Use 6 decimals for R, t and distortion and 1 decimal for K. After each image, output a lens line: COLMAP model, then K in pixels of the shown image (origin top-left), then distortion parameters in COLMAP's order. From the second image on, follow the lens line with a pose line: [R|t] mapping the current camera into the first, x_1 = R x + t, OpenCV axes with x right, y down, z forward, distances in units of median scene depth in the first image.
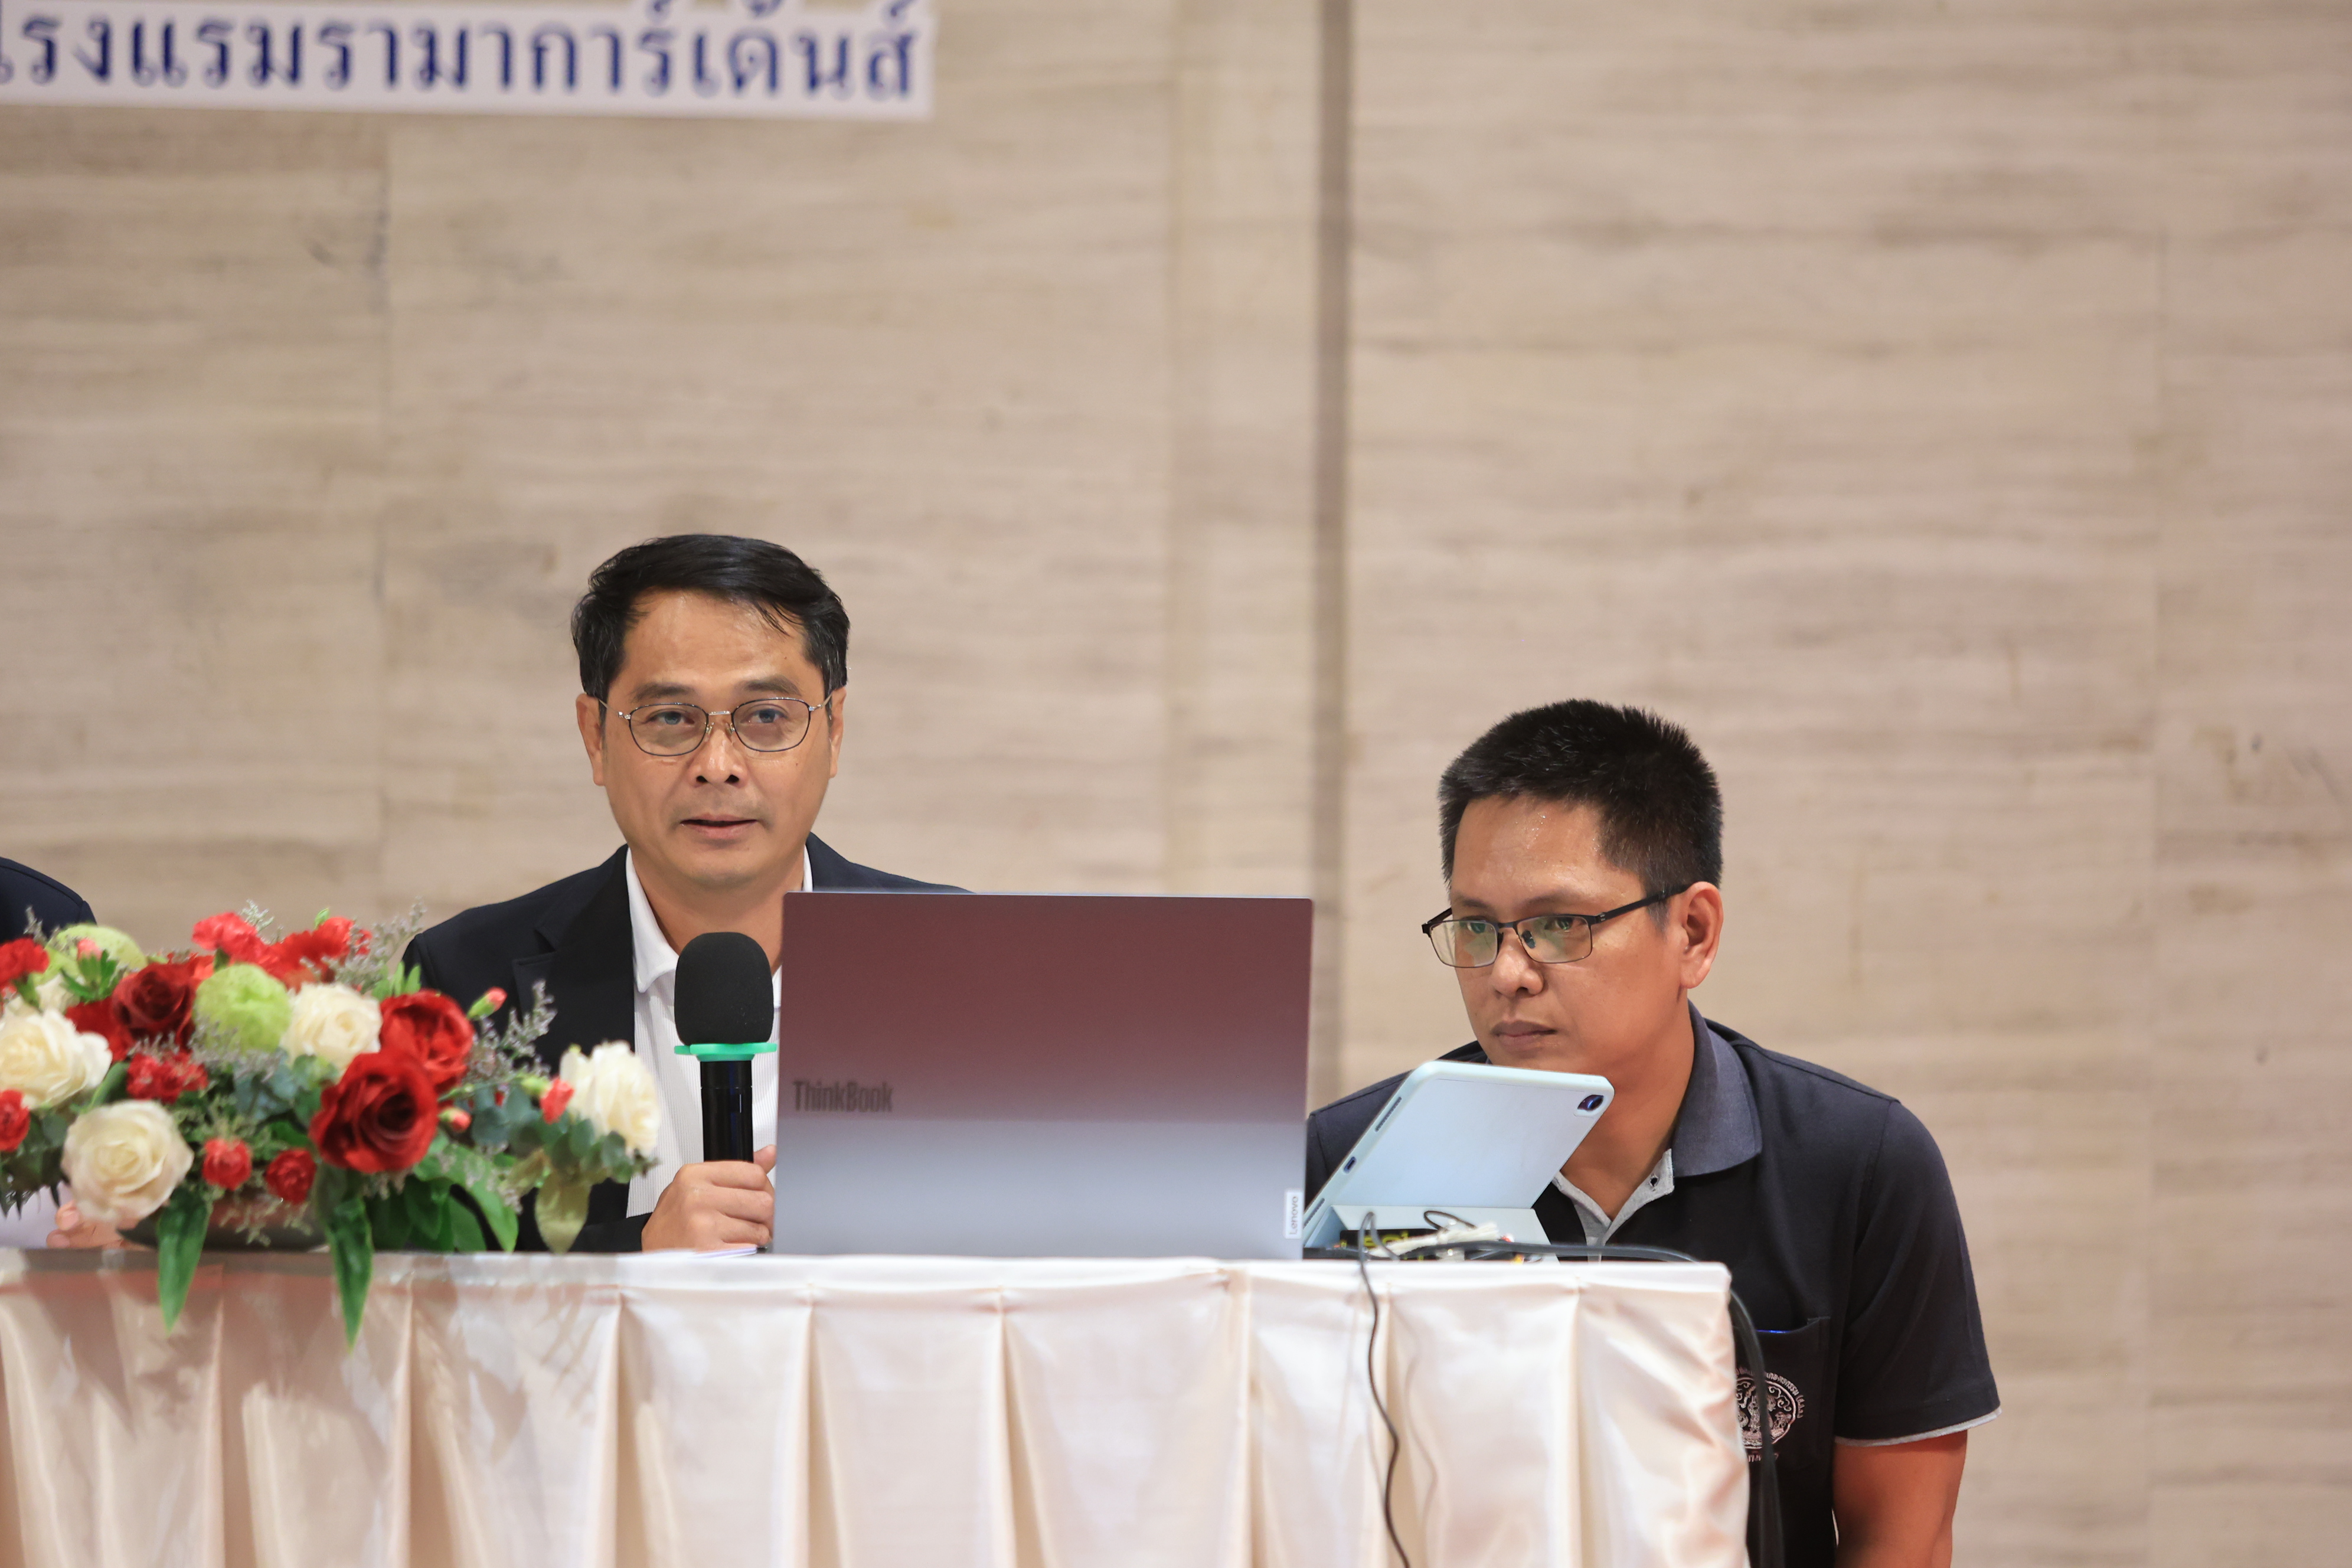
lens RADIAL K [[14052.1, 0, 1186.4], [0, 14052.1, 793.5], [0, 0, 1]] dist [0.273123, 0.000000]
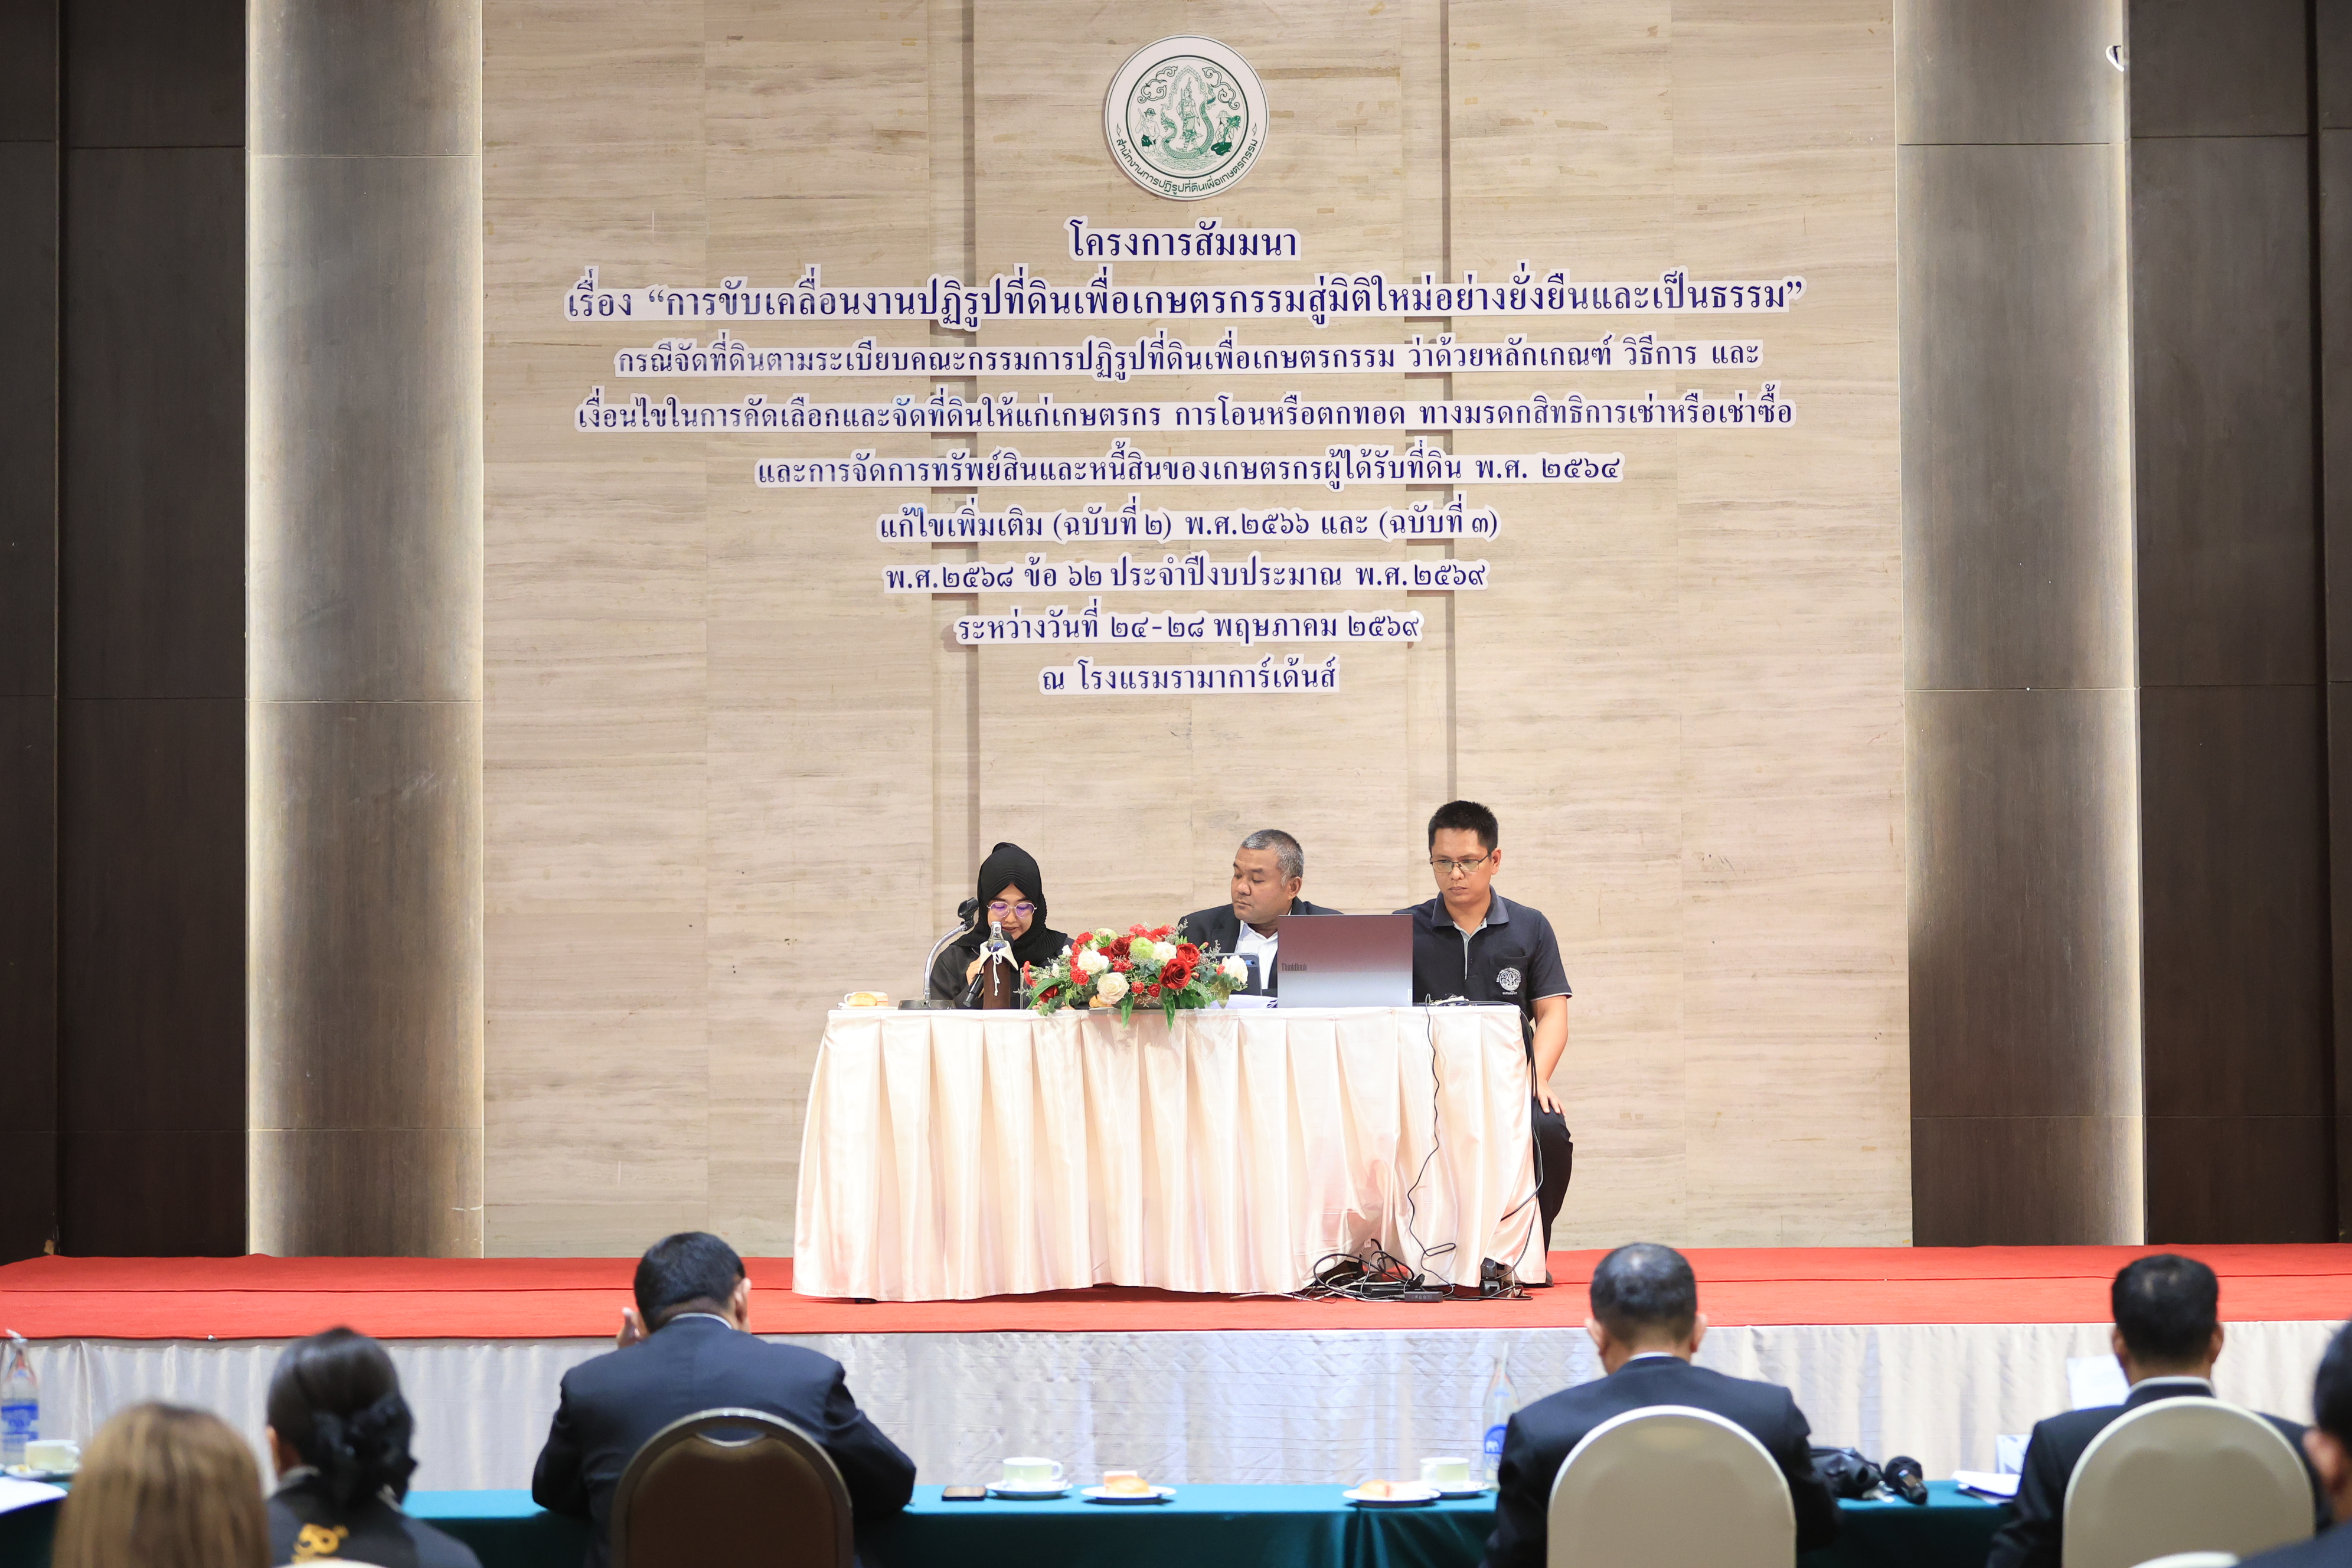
lens RADIAL K [[4671.7, 0, 1153.8], [0, 4671.7, 779.1], [0, 0, 1]] dist [-0.030385, 0.000000]
pose [[0.996829, -0.022195, -0.076422, 0.025885], [0.021174, 0.999676, -0.014142, -0.009397], [0.076711, 0.012479, 0.996975, -0.211885]]
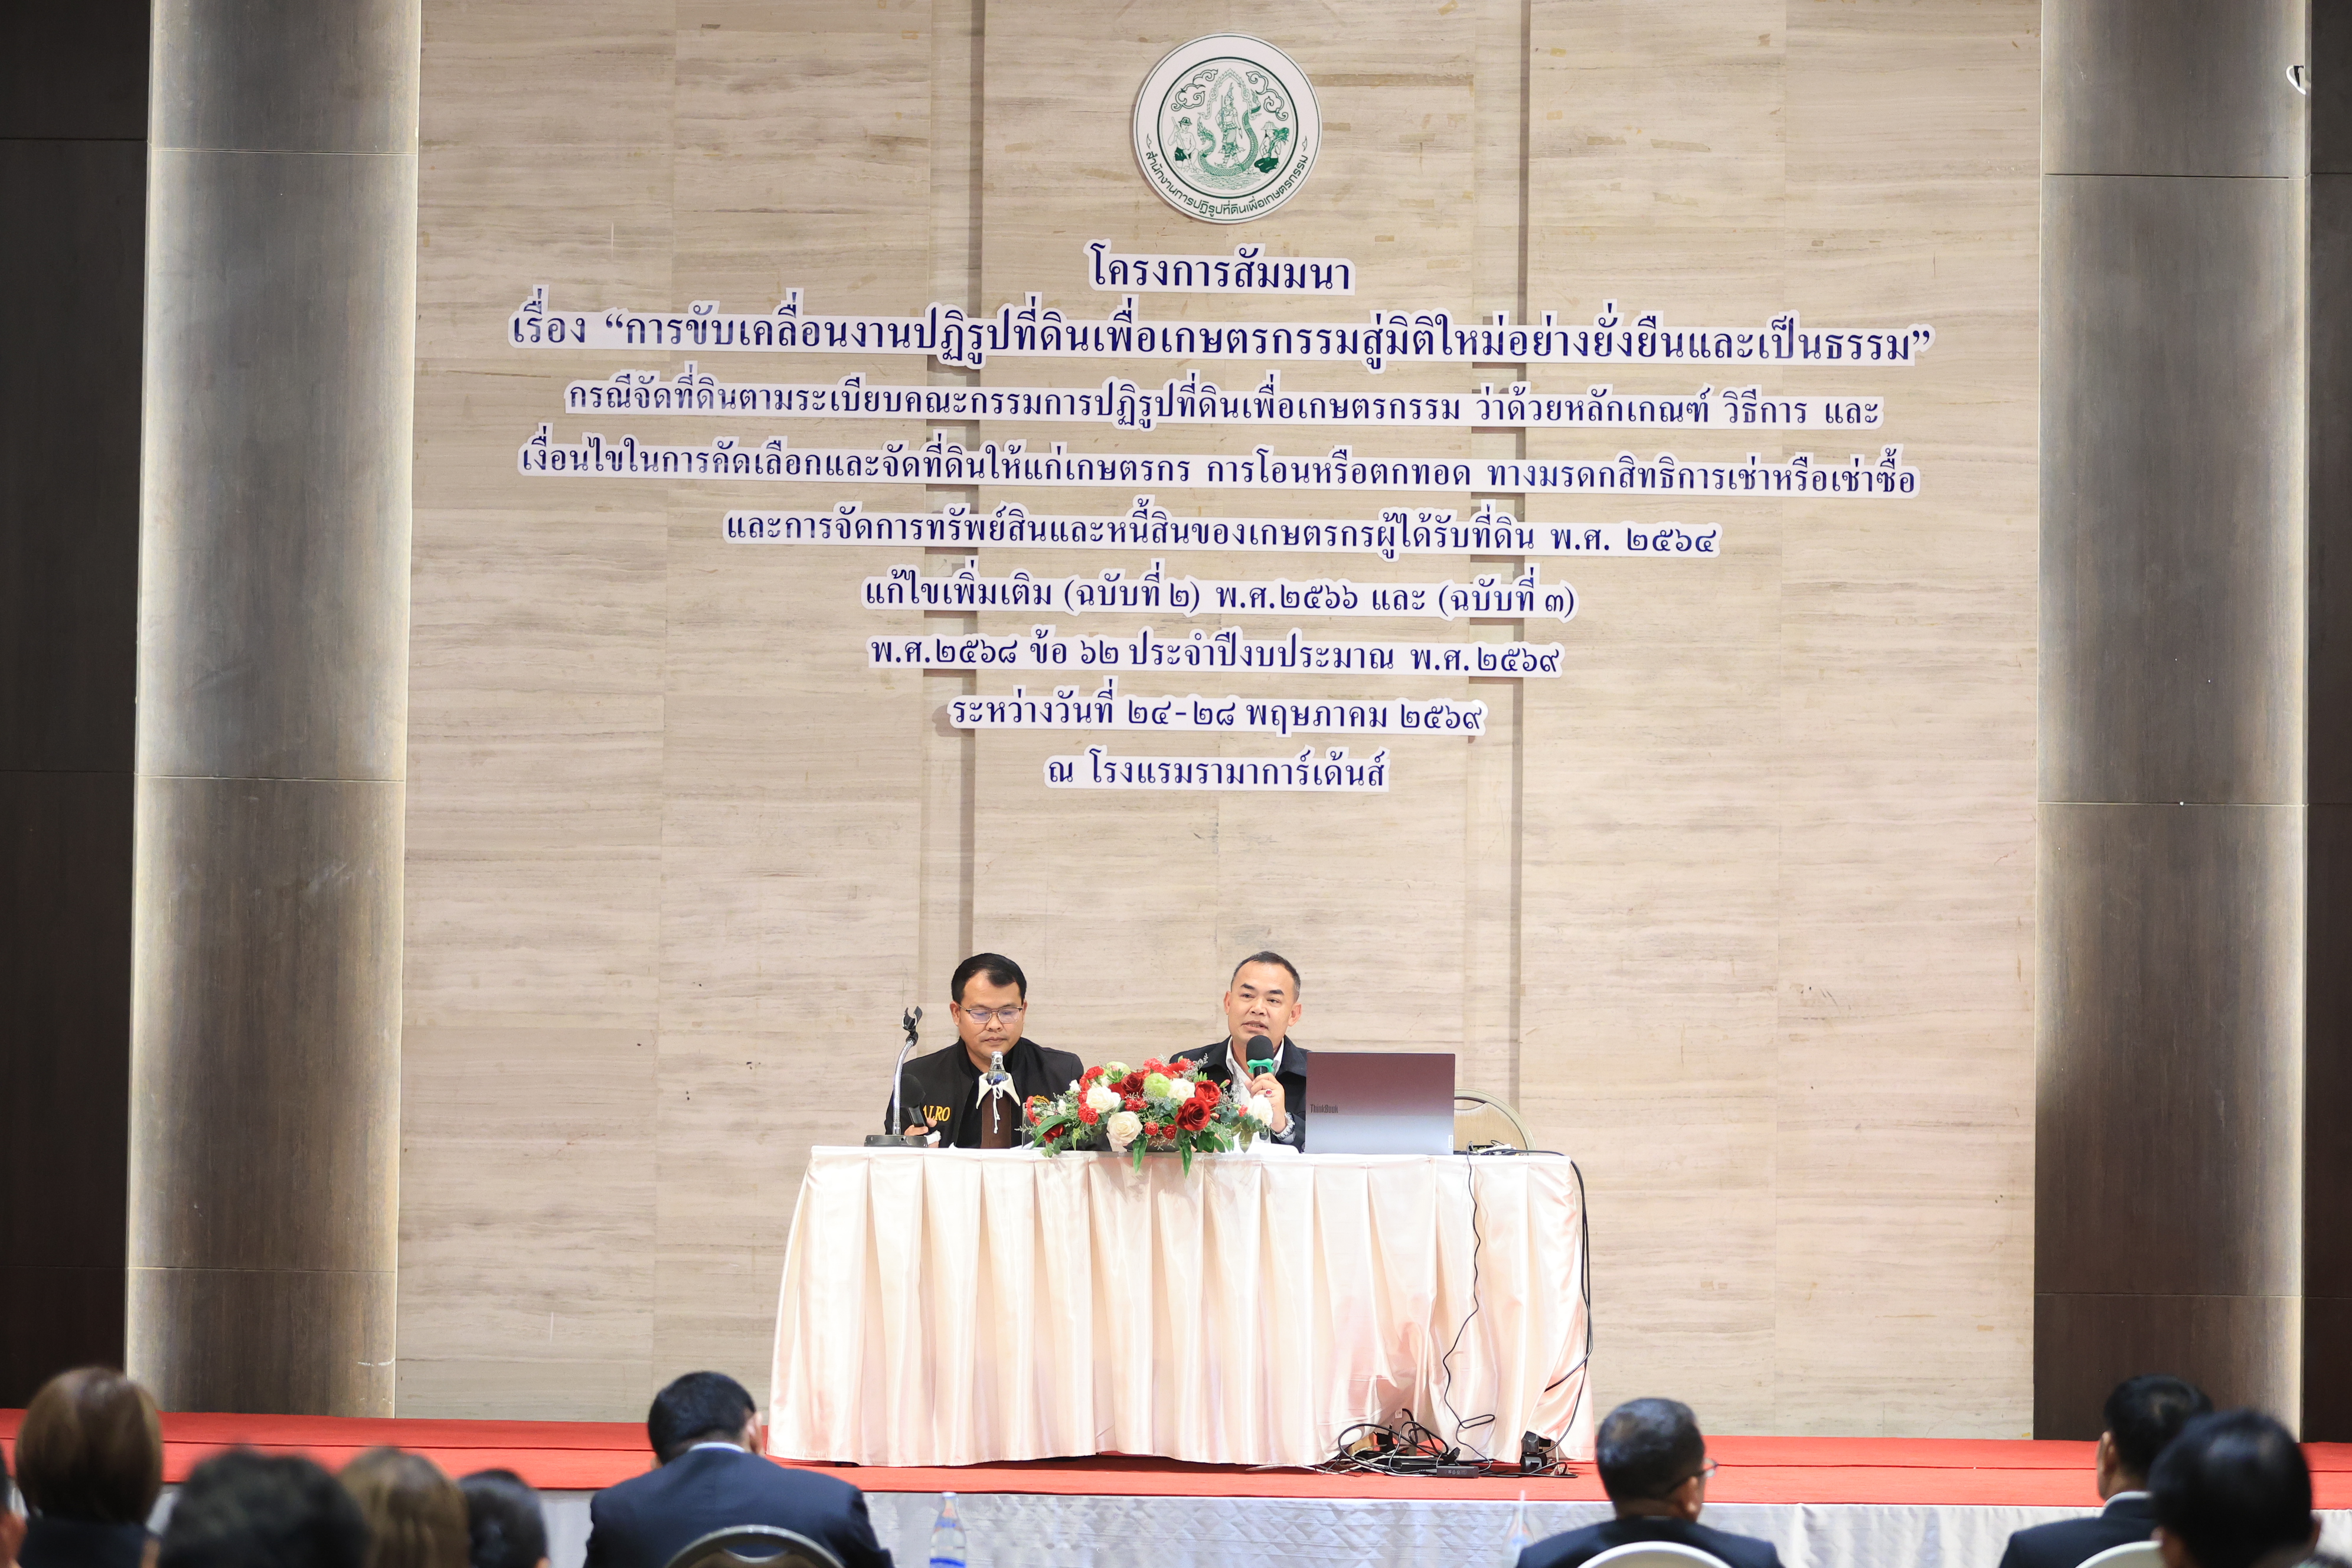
lens RADIAL K [[6429.4, 0, 1189.6], [0, 6429.4, 792.1], [0, 0, 1]] dist [-0.096570, 0.000000]
pose [[0.997275, -0.002027, -0.073746, 0.043975], [0.000496, 0.999784, -0.020782, -0.017823], [0.073773, 0.020689, 0.997060, -0.451250]]
